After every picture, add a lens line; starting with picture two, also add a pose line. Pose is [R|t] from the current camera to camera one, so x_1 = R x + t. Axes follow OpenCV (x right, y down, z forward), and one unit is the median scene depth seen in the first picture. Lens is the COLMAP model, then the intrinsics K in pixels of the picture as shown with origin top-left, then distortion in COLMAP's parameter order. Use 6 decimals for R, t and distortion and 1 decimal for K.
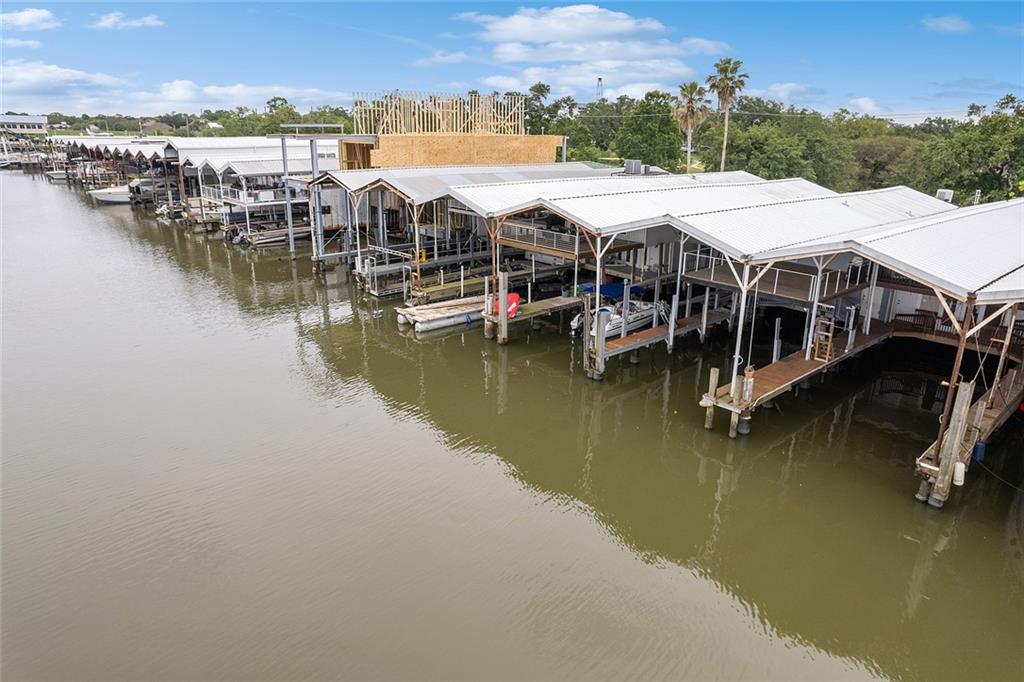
lens RADIAL K [[678.6, 0, 513.7], [0, 678.6, 355.4], [0, 0, 1]] dist [-0.055489, 0.023236]
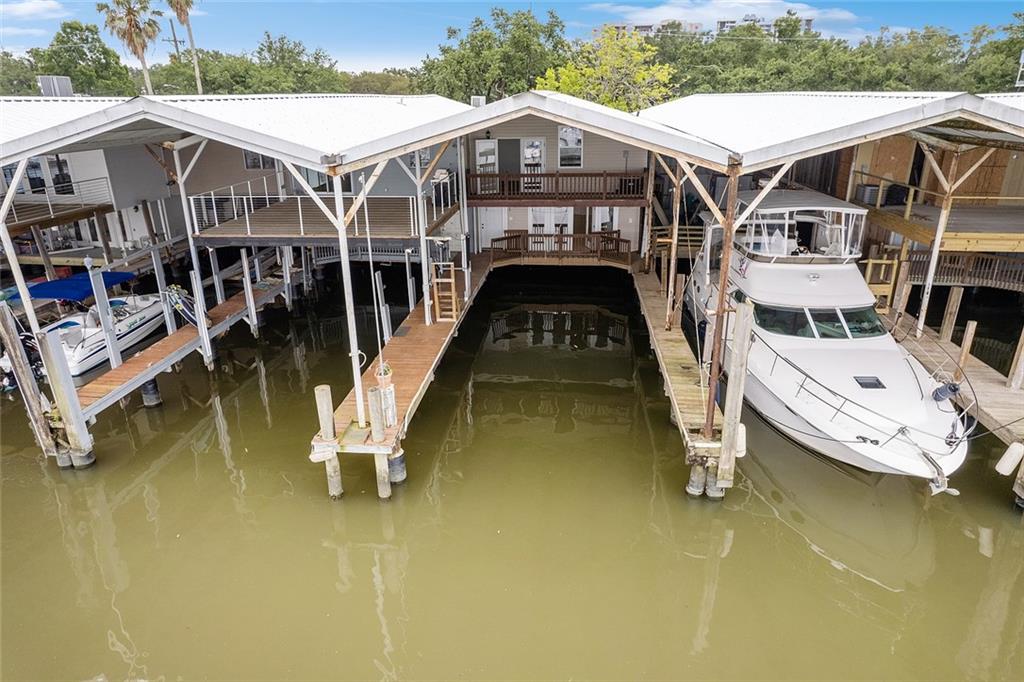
lens RADIAL K [[677.0, 0, 516.1], [0, 677.0, 343.1], [0, 0, 1]] dist [-0.080802, 0.077228]
pose [[0.743882, -0.255492, 0.617547, 0.074342], [0.240376, 0.964486, 0.109477, -0.025062], [-0.623586, 0.067005, 0.778878, 0.379138]]
